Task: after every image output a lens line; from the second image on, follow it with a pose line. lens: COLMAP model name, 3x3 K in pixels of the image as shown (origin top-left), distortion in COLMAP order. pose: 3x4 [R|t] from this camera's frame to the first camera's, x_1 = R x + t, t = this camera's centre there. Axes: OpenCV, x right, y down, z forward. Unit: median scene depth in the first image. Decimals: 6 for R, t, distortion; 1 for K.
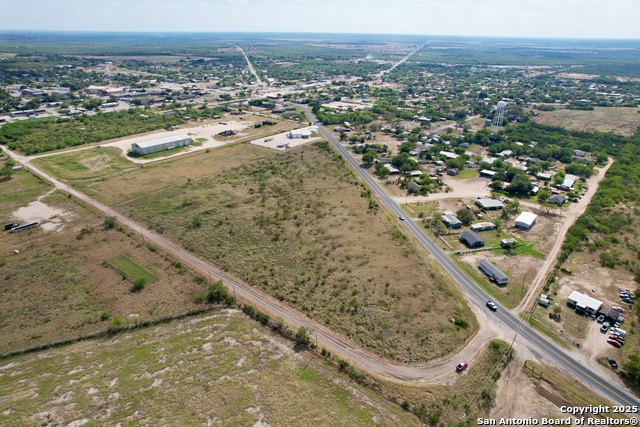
lens RADIAL K [[409.6, 0, 321.8], [0, 409.6, 213.3], [0, 0, 1]] dist [-0.055943, 0.036157]
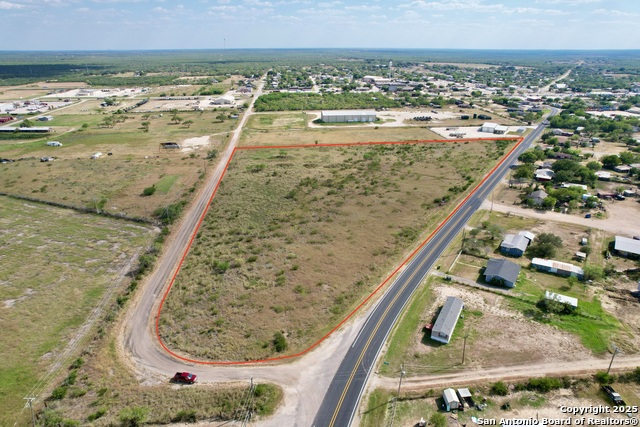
lens RADIAL K [[409.6, 0, 322.0], [0, 409.6, 213.3], [0, 0, 1]] dist [-0.055943, 0.036157]
pose [[0.706502, 0.258483, -0.658818, 0.458563], [-0.284219, 0.956174, 0.070358, 0.012317], [0.648131, 0.137540, 0.749005, 0.336467]]
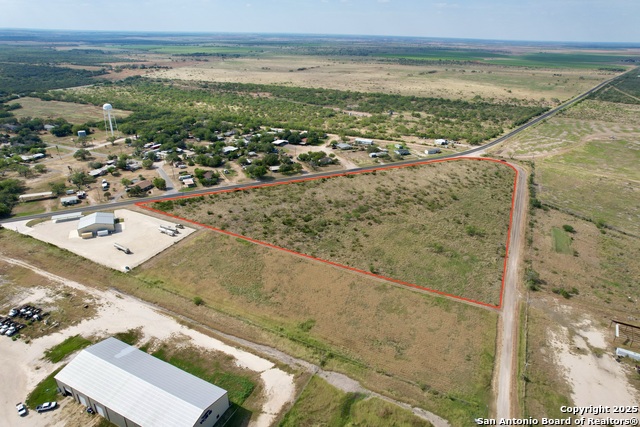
lens RADIAL K [[409.6, 0, 320.9], [0, 409.6, 212.7], [0, 0, 1]] dist [-0.055943, 0.036157]
pose [[-0.246635, -0.420765, 0.872999, -0.992657], [0.379079, 0.787164, 0.486490, -0.594069], [-0.891891, 0.450921, -0.034639, 1.248899]]
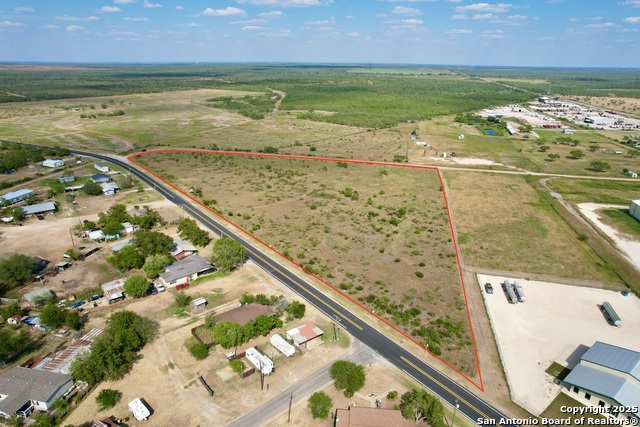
lens RADIAL K [[409.6, 0, 323.2], [0, 409.6, 213.9], [0, 0, 1]] dist [-0.055943, 0.036157]
pose [[-0.883287, 0.144701, -0.445944, 0.281951], [-0.213669, 0.722408, 0.657627, -0.612104], [0.417312, 0.676157, -0.607175, 1.679581]]
